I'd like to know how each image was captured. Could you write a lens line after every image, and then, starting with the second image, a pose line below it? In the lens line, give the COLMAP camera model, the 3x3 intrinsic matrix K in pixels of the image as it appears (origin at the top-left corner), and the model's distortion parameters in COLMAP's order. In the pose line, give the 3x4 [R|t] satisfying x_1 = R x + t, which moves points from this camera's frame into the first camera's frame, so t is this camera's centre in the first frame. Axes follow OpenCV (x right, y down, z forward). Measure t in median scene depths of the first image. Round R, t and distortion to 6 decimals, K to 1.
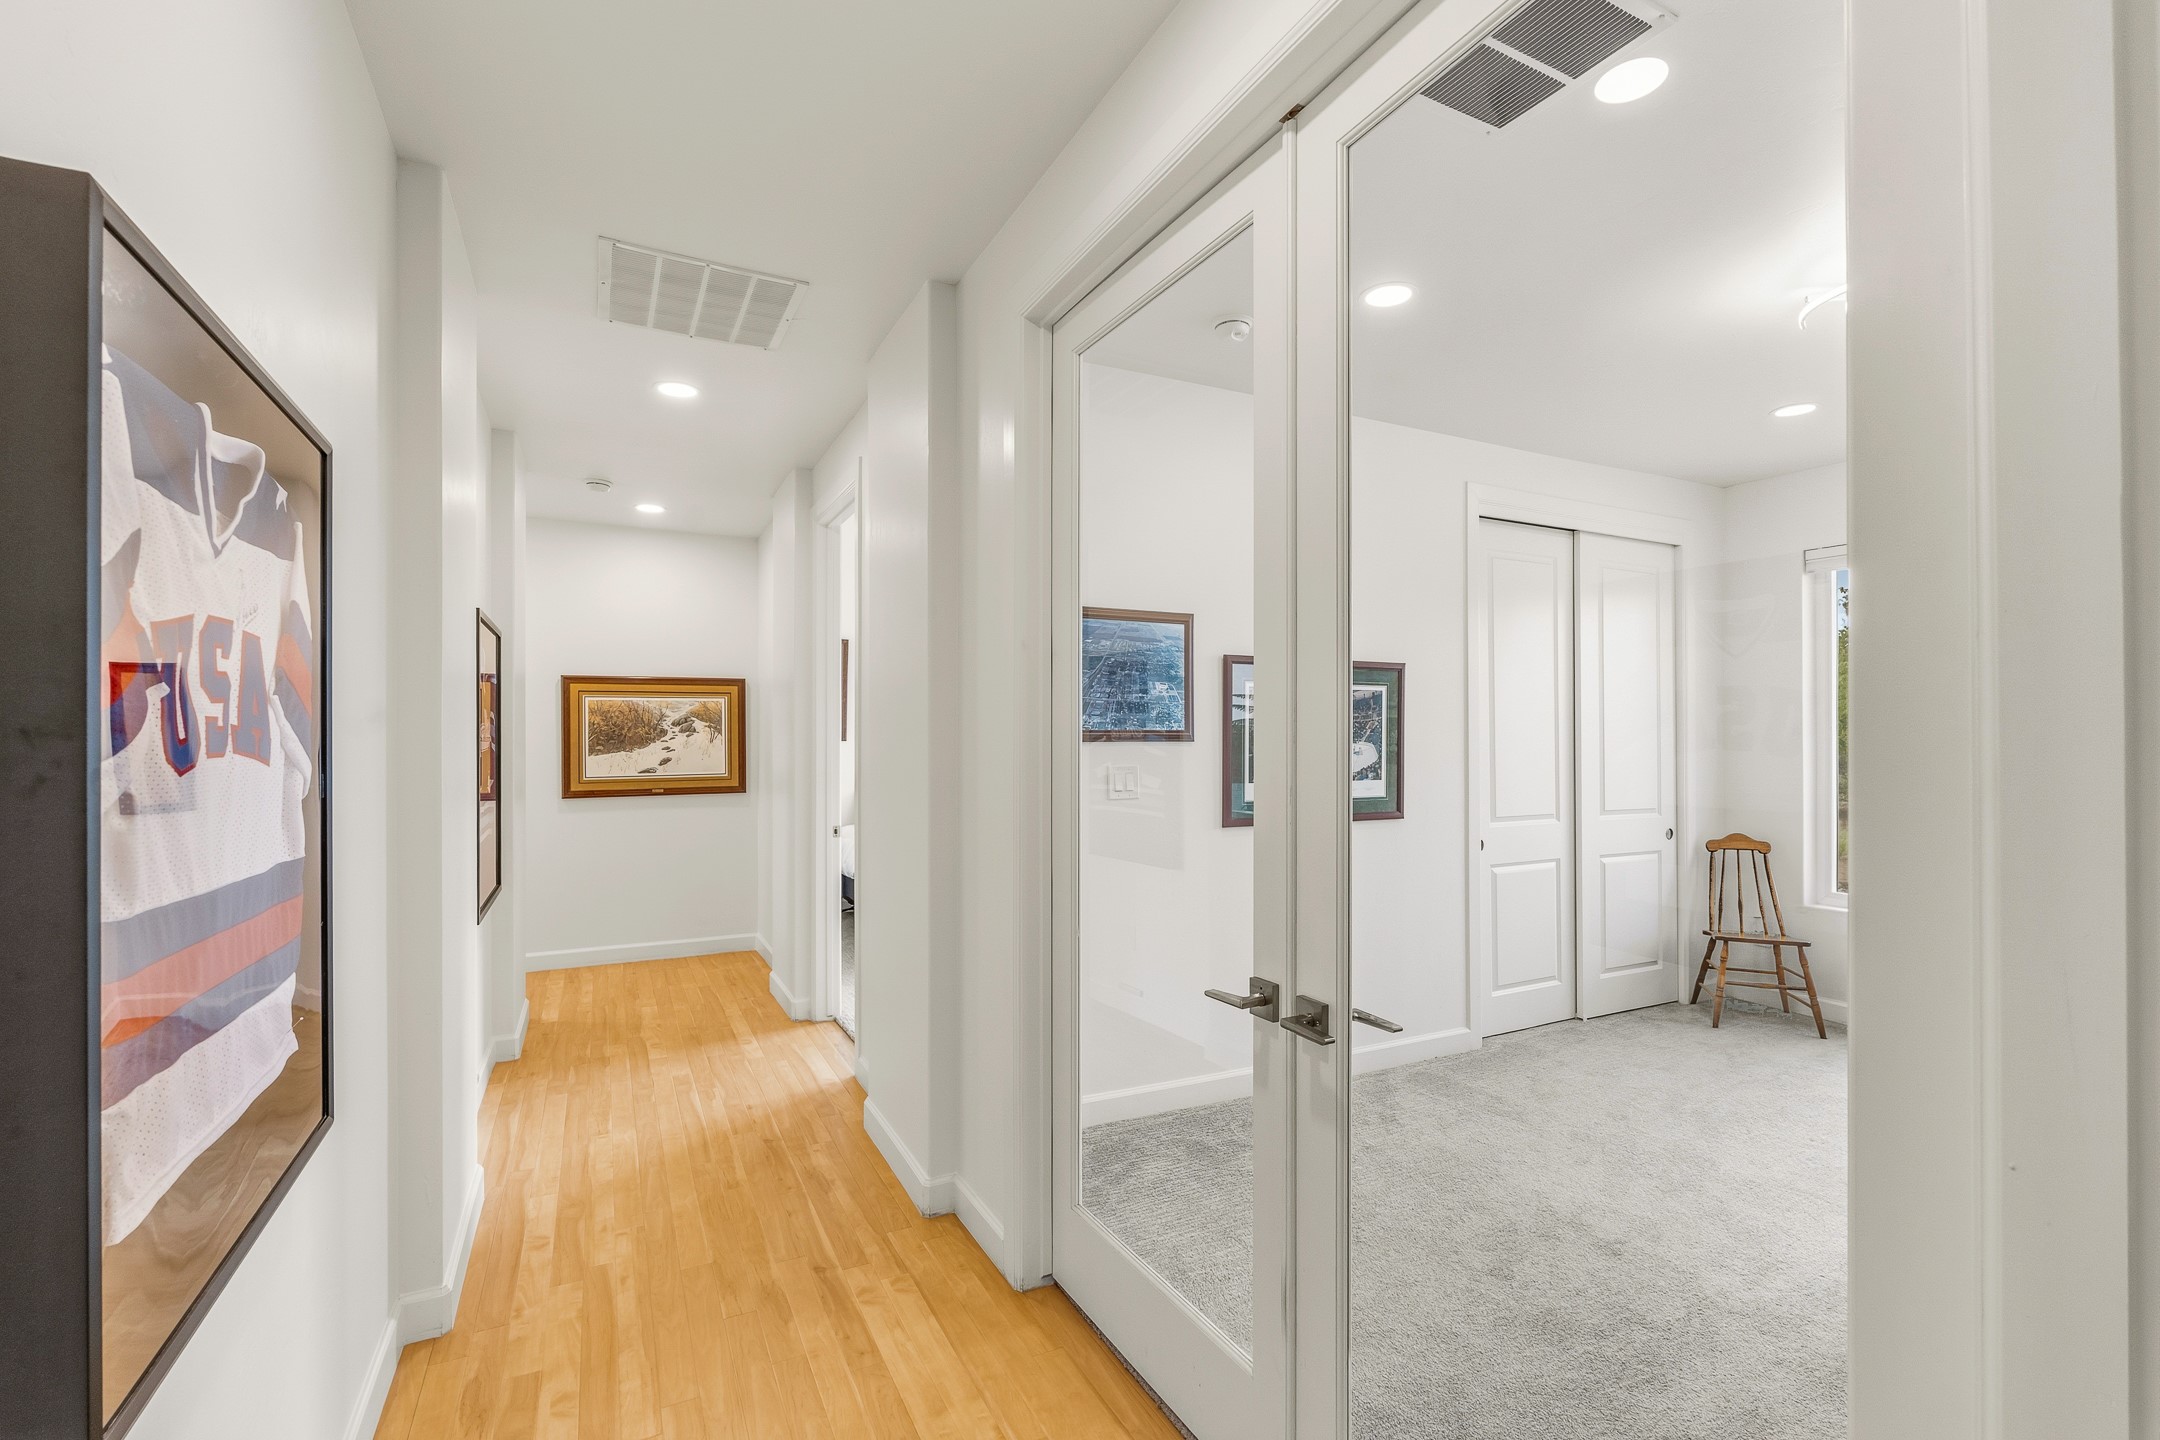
lens RADIAL K [[959.9, 0, 1081.0], [0, 959.9, 733.4], [0, 0, 1]] dist [-0.003312, -0.000745]
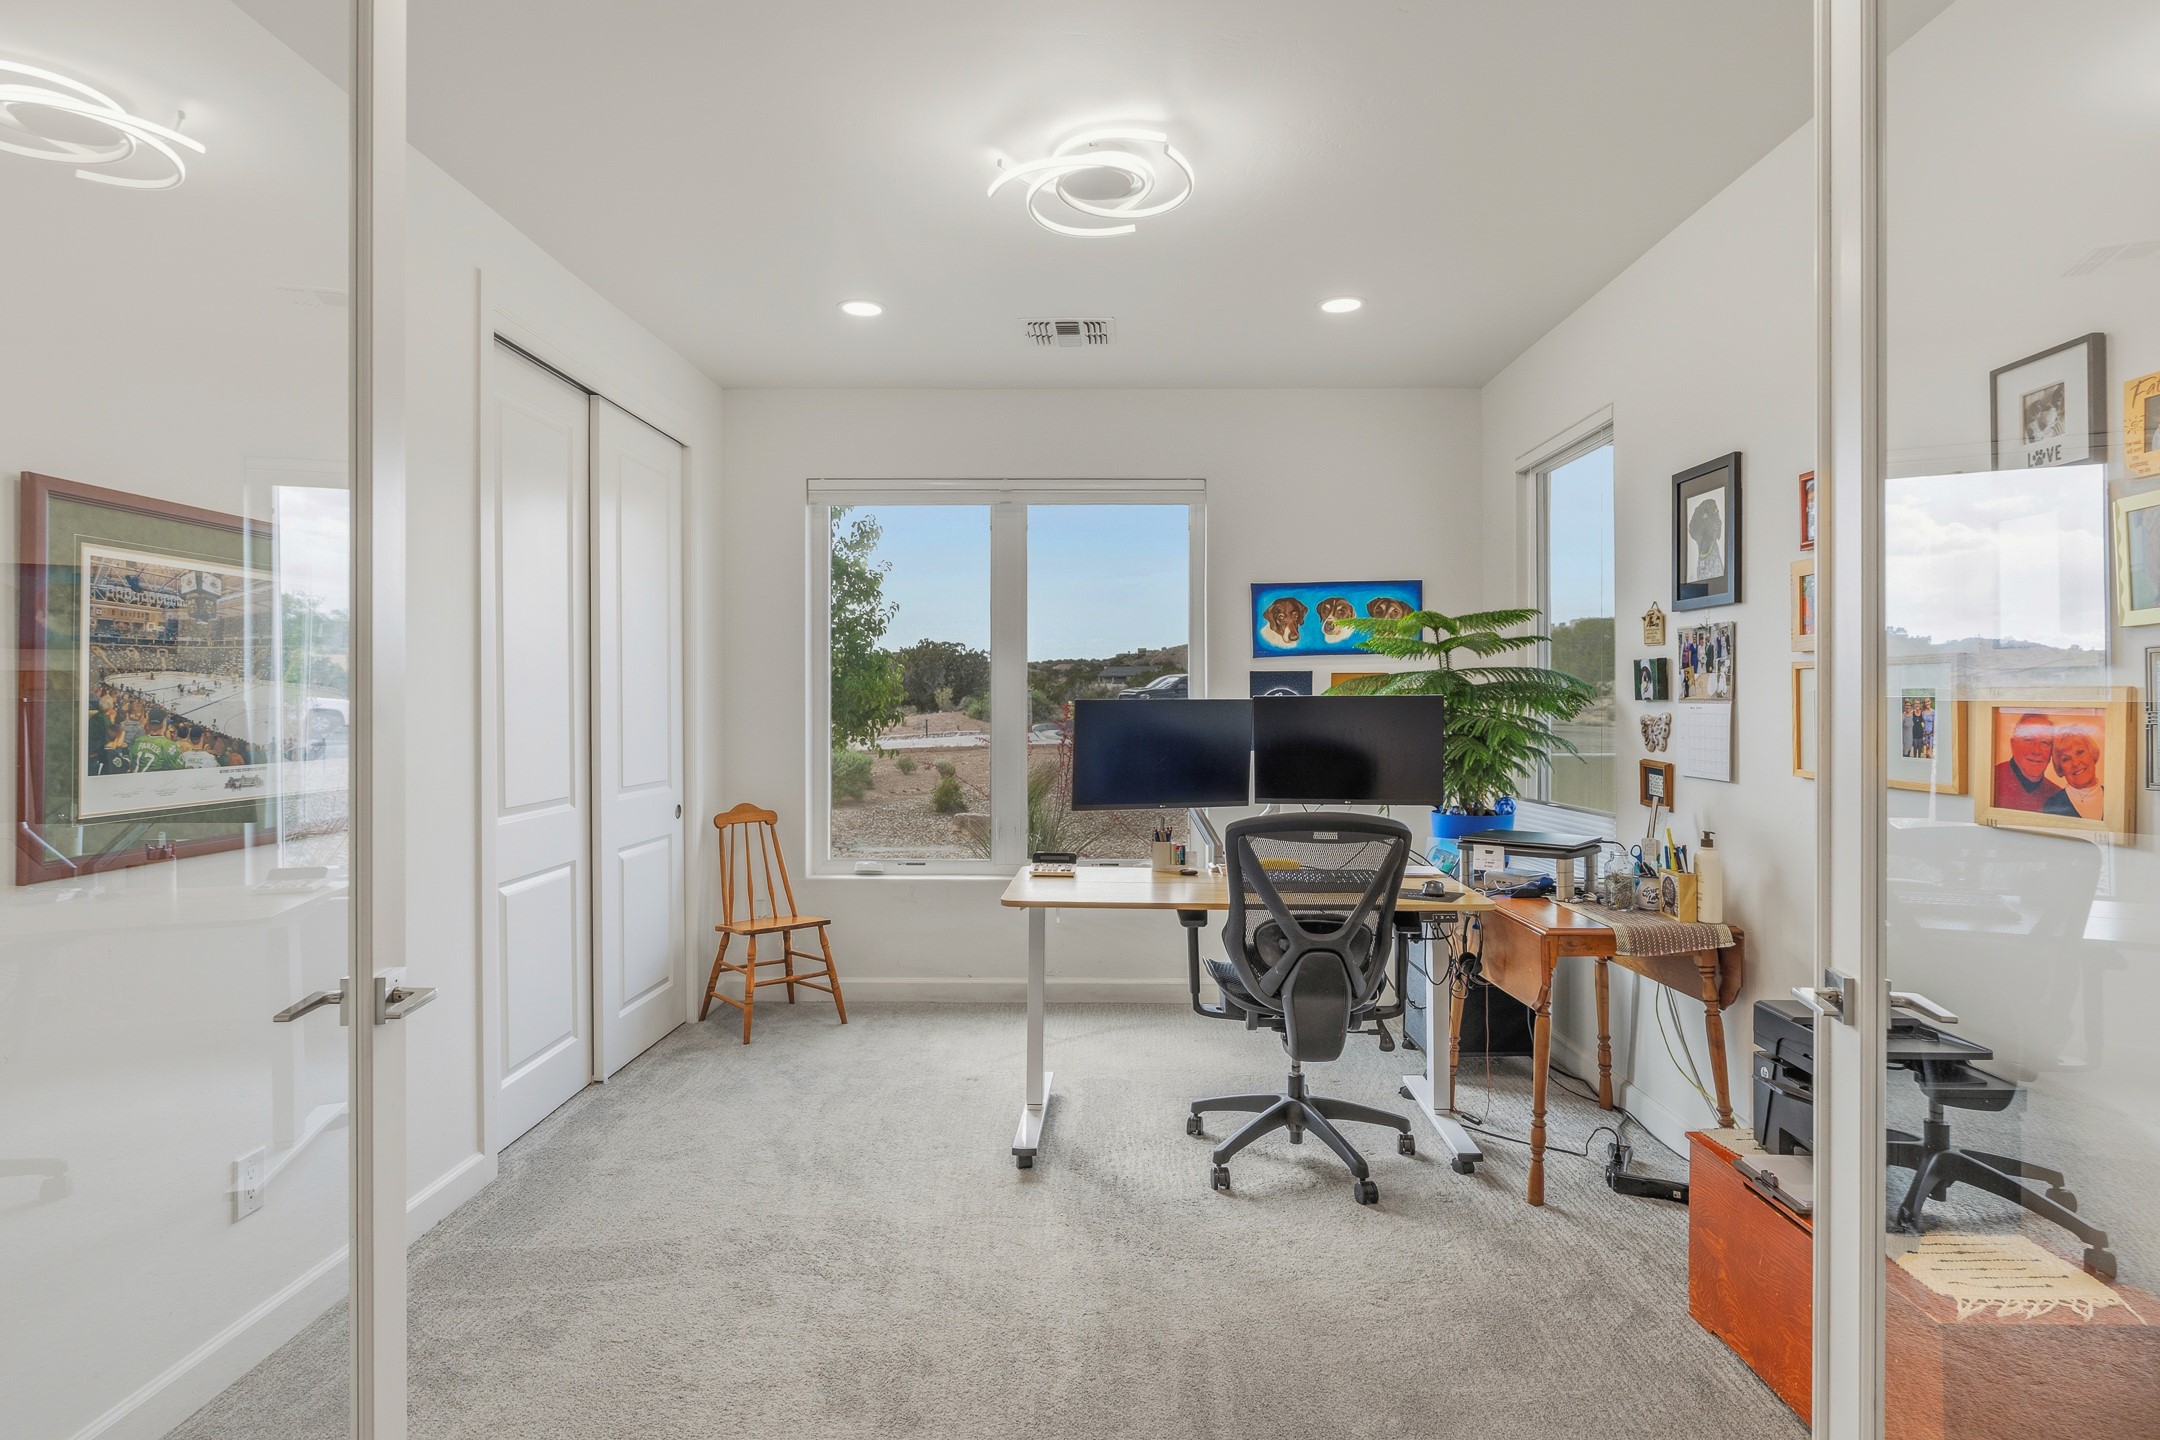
lens RADIAL K [[1137.8, 0, 1086.8], [0, 1137.8, 701.0], [0, 0, 1]] dist [0.000054, 0.000447]
pose [[0.456644, -0.000306, 0.889649, -0.065185], [-0.003952, 0.999989, 0.002373, 0.011740], [-0.889641, -0.004599, 0.456638, 0.292742]]
